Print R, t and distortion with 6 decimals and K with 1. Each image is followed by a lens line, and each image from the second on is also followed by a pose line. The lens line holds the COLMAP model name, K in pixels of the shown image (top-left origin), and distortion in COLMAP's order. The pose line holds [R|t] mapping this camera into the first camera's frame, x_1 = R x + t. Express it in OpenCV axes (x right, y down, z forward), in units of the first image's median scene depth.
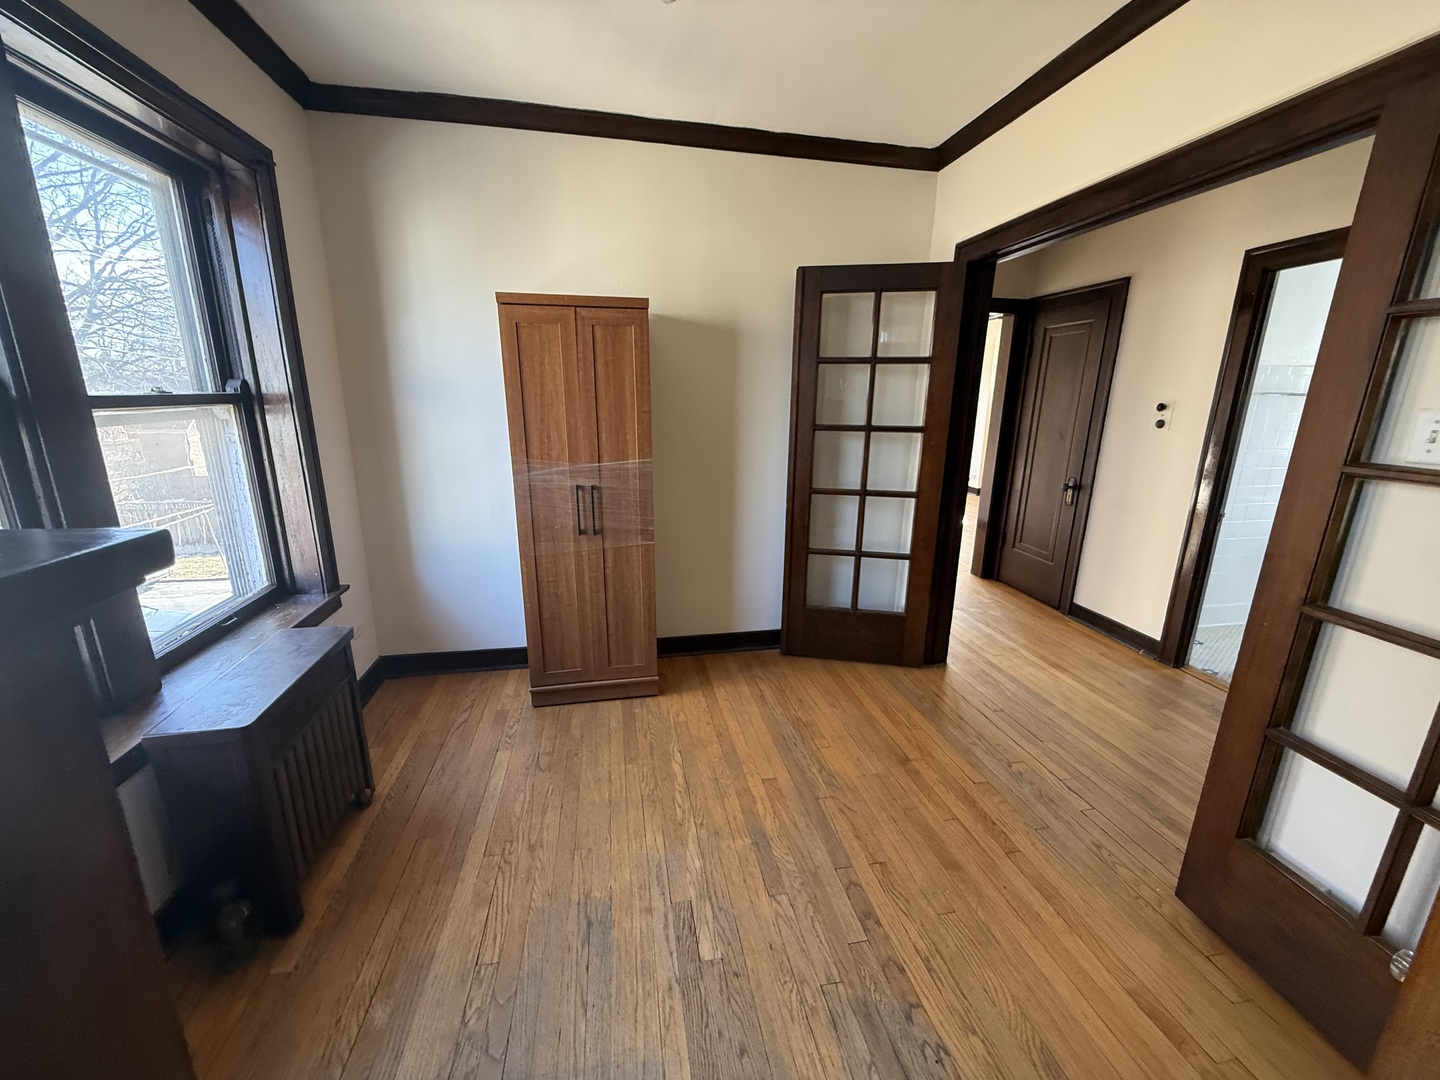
lens RADIAL K [[573.6, 0, 717.0], [0, 573.6, 536.8], [0, 0, 1]] dist [-0.001039, 0.000045]
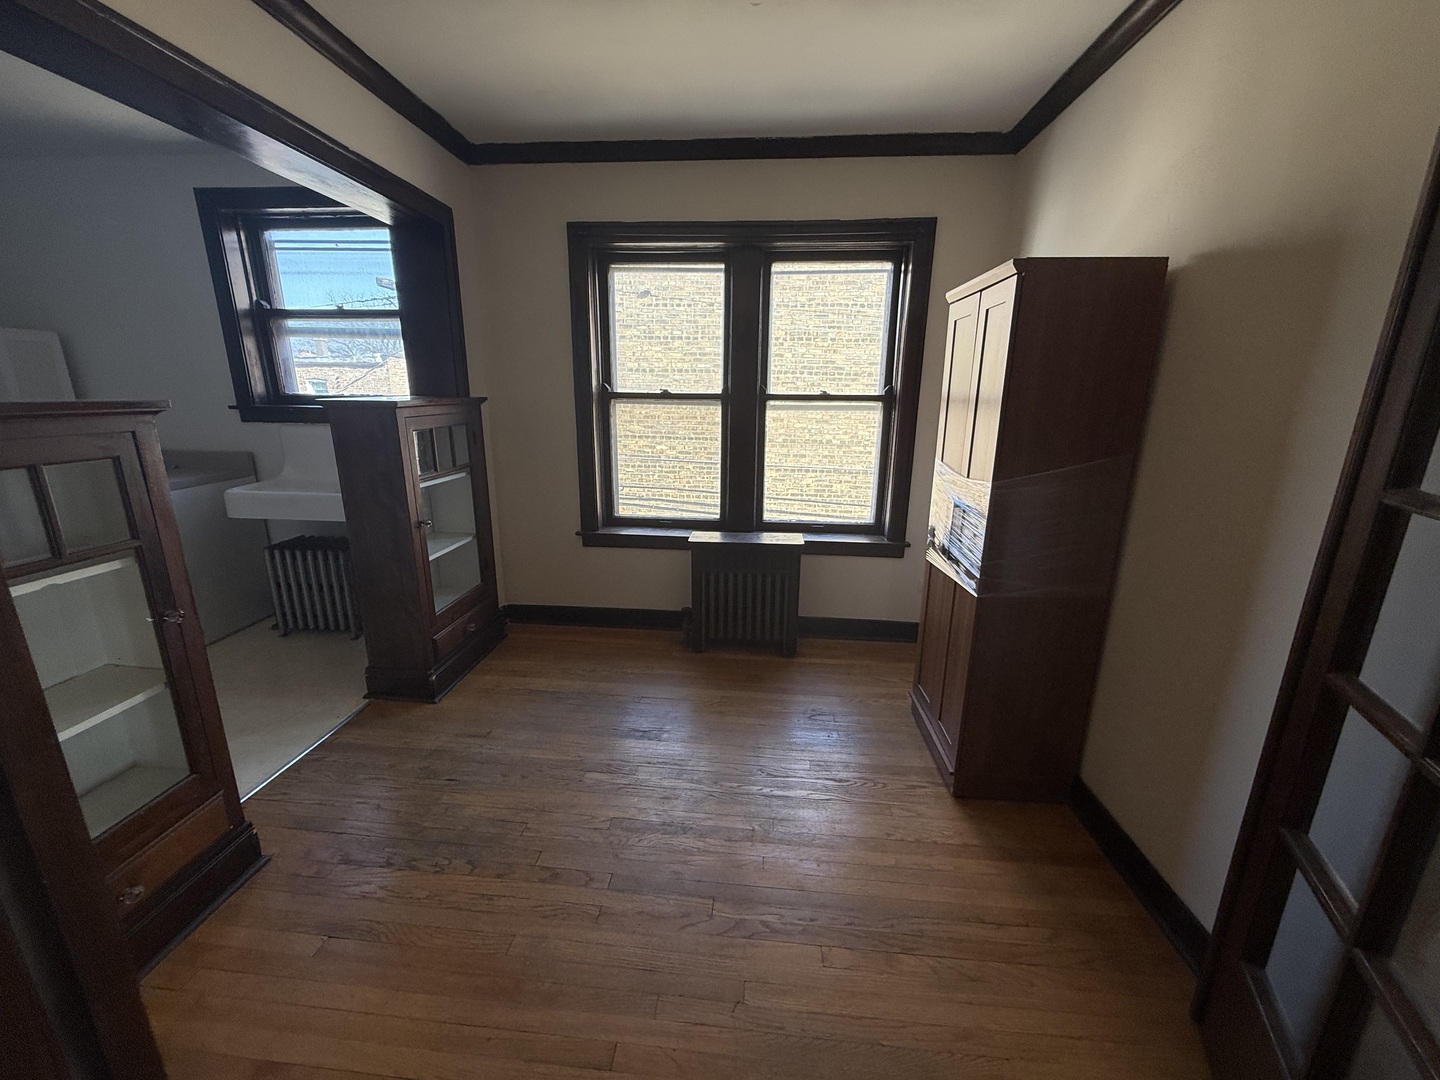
lens RADIAL K [[573.6, 0, 717.0], [0, 573.6, 536.8], [0, 0, 1]] dist [-0.001039, 0.000045]
pose [[-0.268699, 0.224721, -0.936644, 0.729102], [-0.251182, 0.922412, 0.293365, -0.215655], [0.929897, 0.314095, -0.191405, 0.906476]]
